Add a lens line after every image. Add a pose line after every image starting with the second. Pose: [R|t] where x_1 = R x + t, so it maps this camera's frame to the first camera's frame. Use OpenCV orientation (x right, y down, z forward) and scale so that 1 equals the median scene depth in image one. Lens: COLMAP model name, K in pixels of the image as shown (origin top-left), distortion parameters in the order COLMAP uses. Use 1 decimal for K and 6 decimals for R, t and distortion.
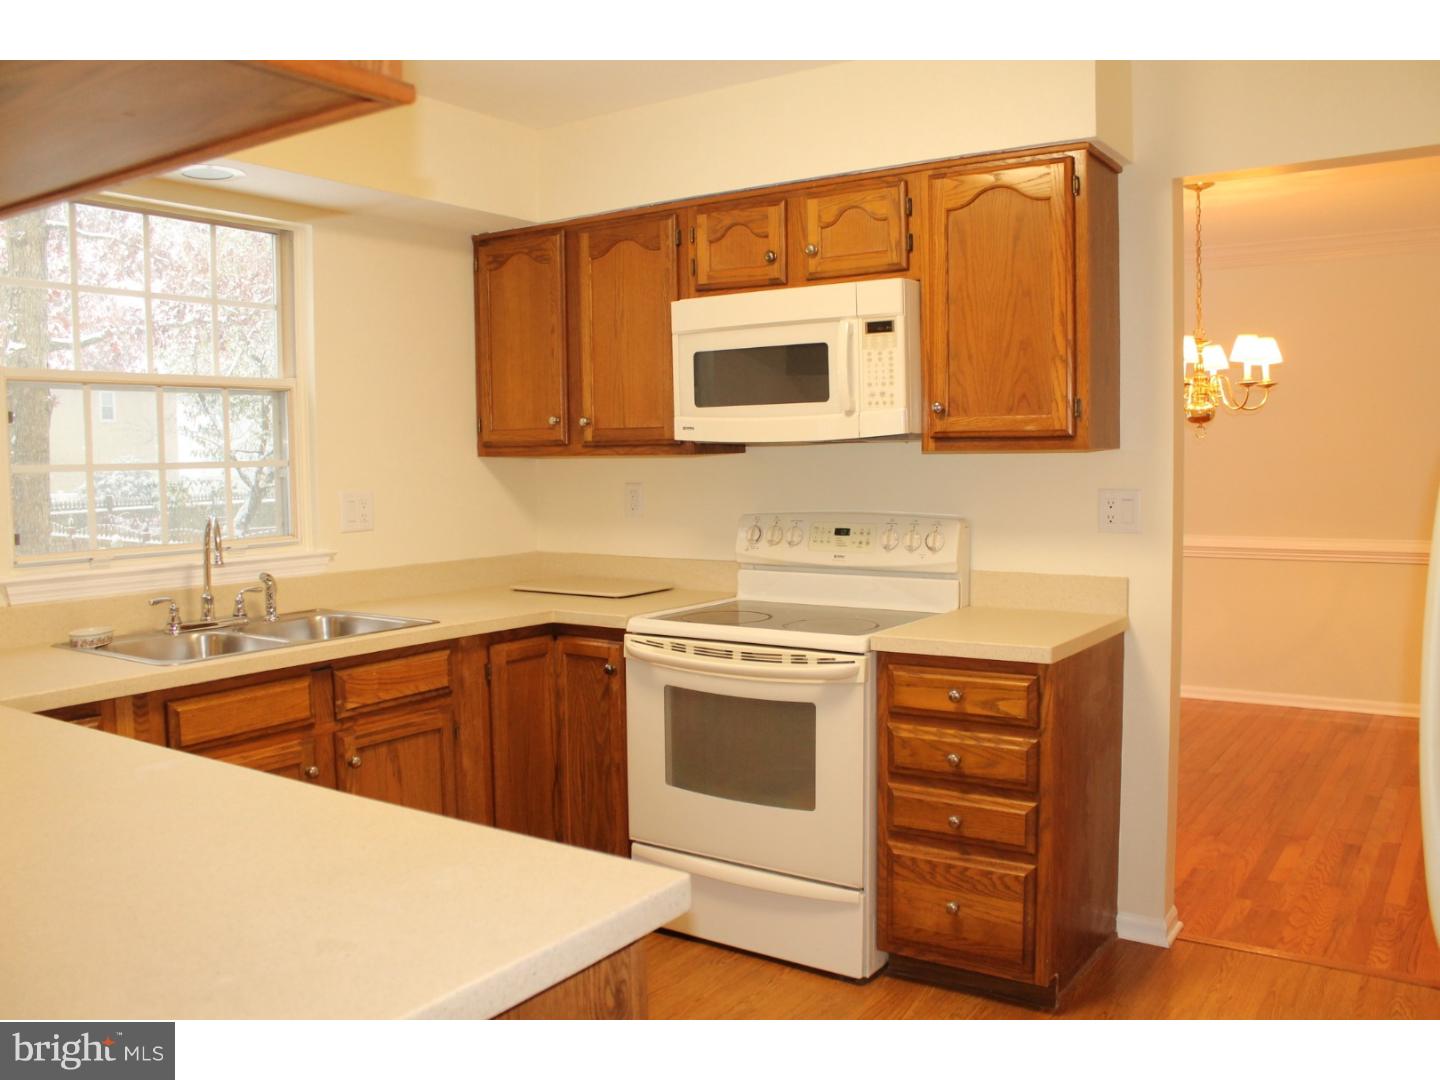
lens RADIAL K [[1212.6, 0, 720.0], [0, 1212.6, 540.0], [0, 0, 1]] dist [-0.169959, 0.172235]
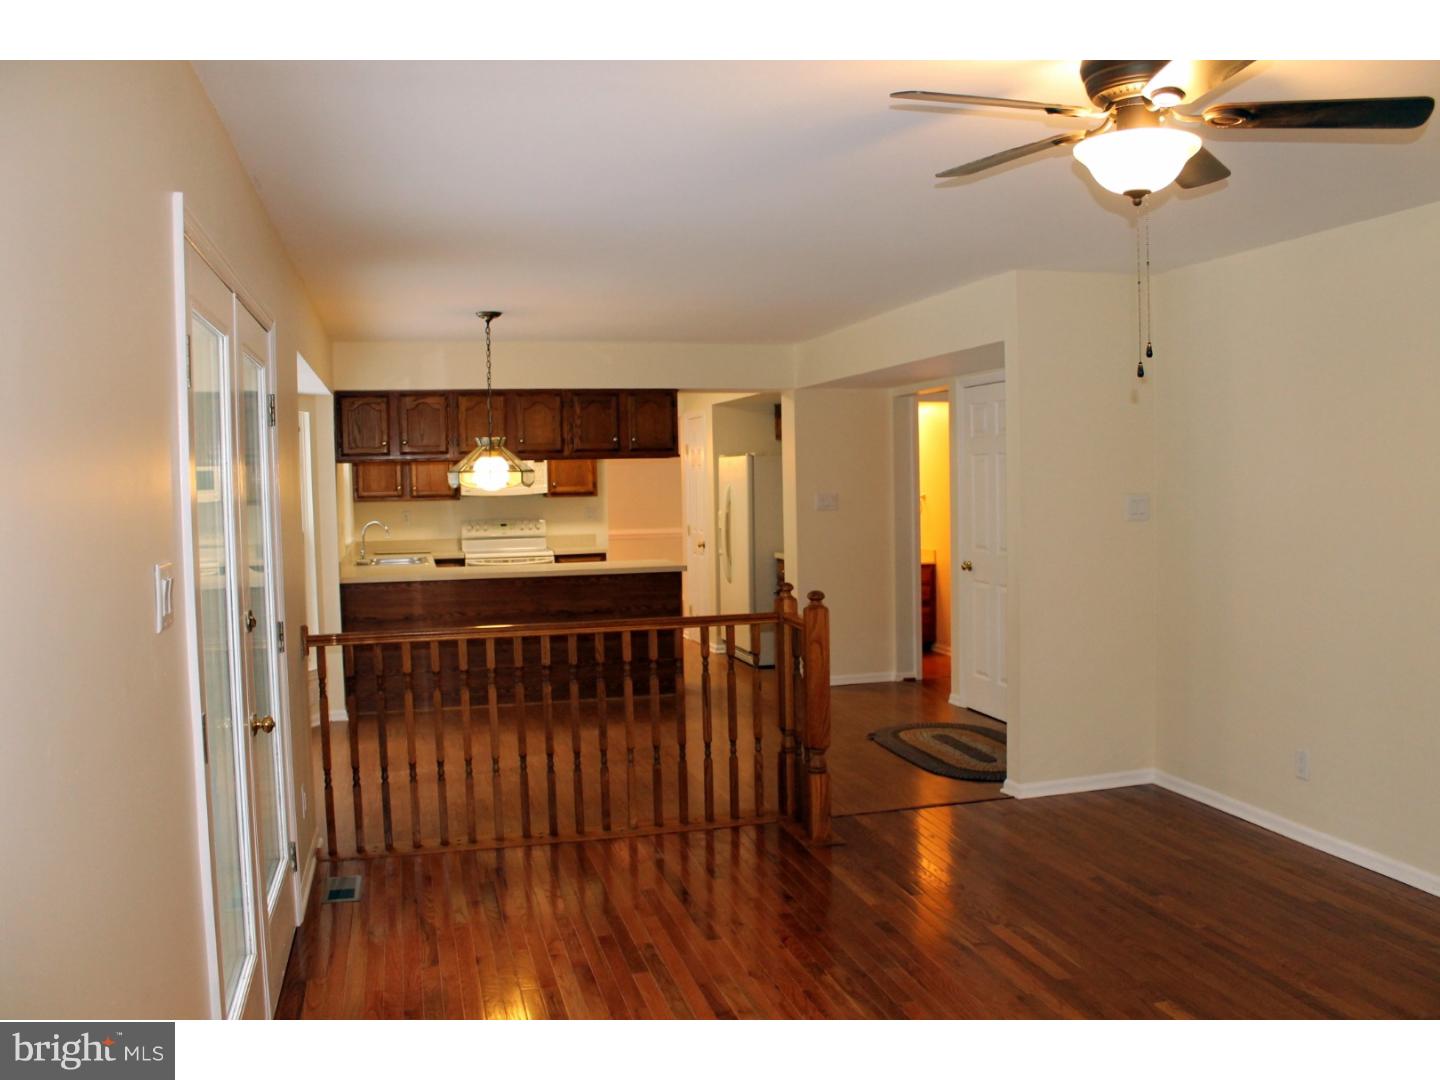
lens RADIAL K [[1212.6, 0, 720.0], [0, 1212.6, 540.0], [0, 0, 1]] dist [-0.169959, 0.172235]
pose [[0.649430, -0.038597, 0.759441, -2.047881], [0.063856, 0.997952, -0.003887, 0.086062], [-0.757735, 0.051019, 0.650565, -1.510272]]
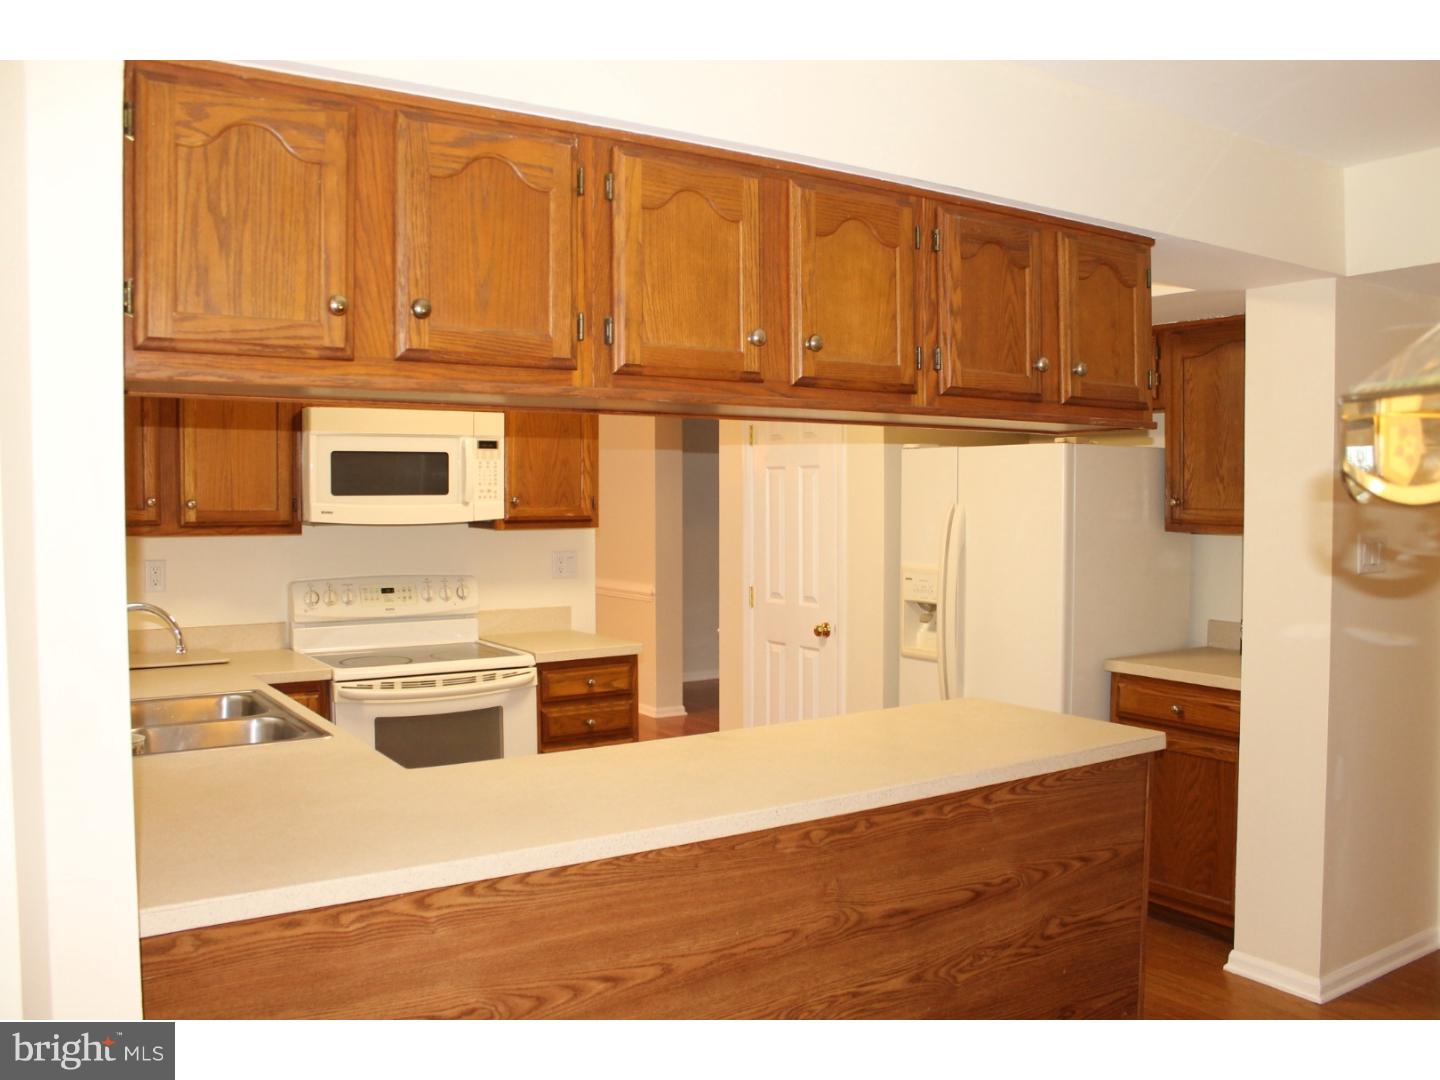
lens RADIAL K [[1212.6, 0, 720.0], [0, 1212.6, 540.0], [0, 0, 1]] dist [-0.169959, 0.172235]
pose [[0.374832, -0.019736, 0.926883, -1.092923], [0.061346, 0.998110, -0.003555, -0.039310], [-0.925061, 0.058193, 0.375334, 0.198809]]
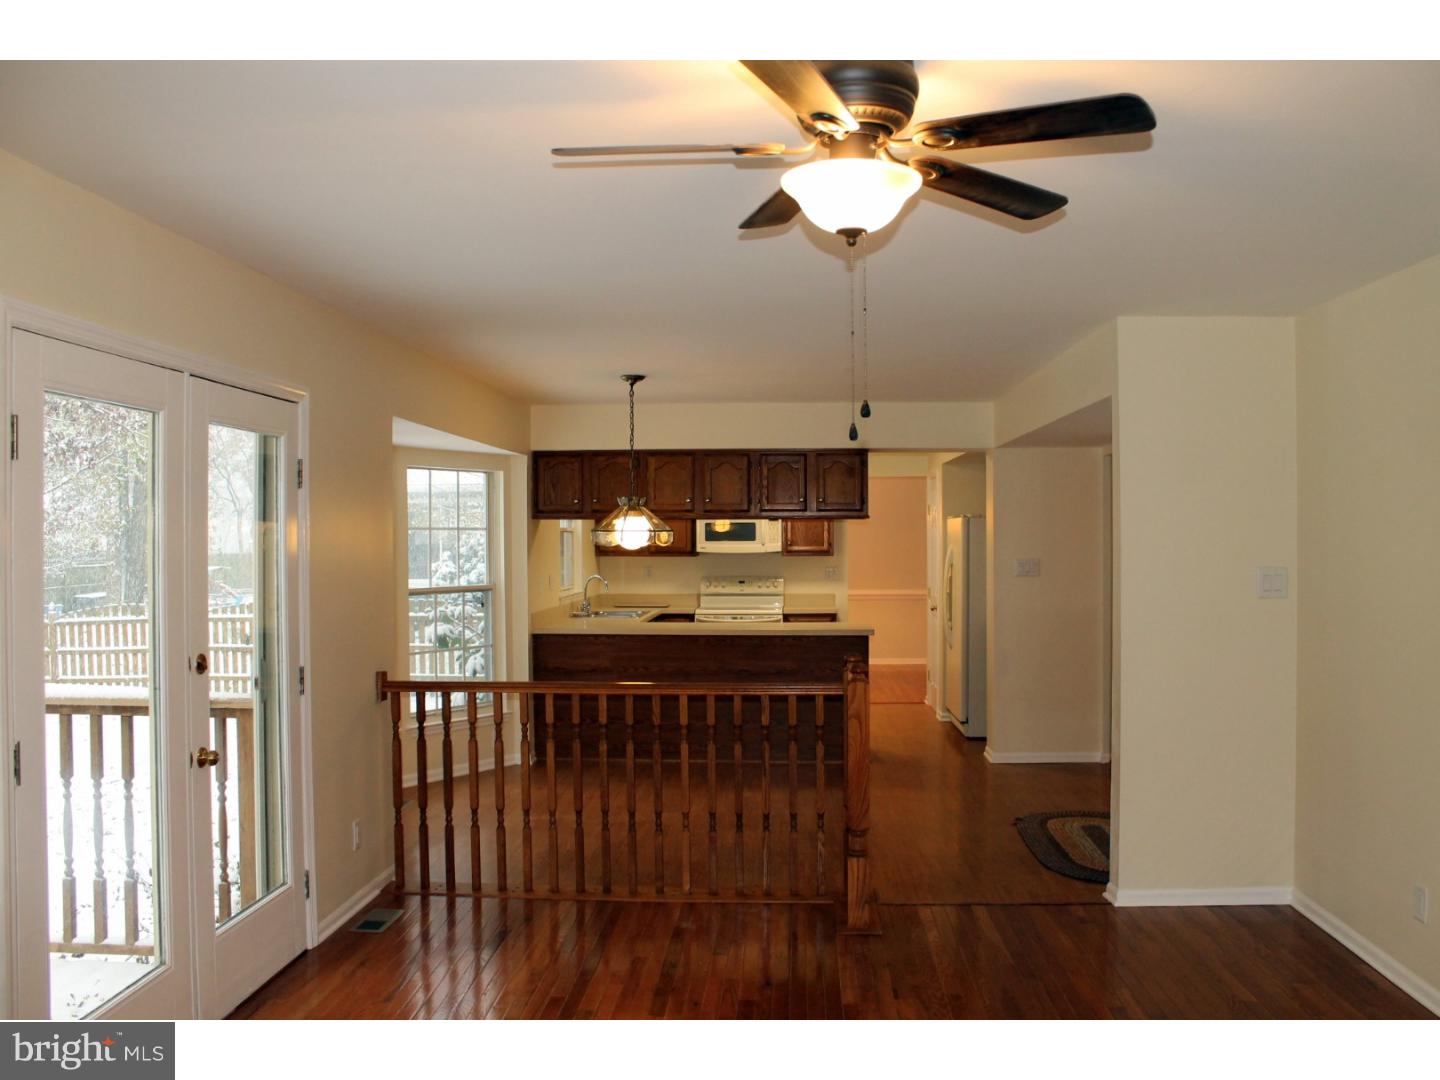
lens RADIAL K [[1212.6, 0, 720.0], [0, 1212.6, 540.0], [0, 0, 1]] dist [-0.169959, 0.172235]
pose [[0.856132, 0.010424, 0.516652, -1.704210], [0.027139, 0.997510, -0.065097, 0.094508], [-0.516044, 0.069753, 0.853717, -1.761857]]
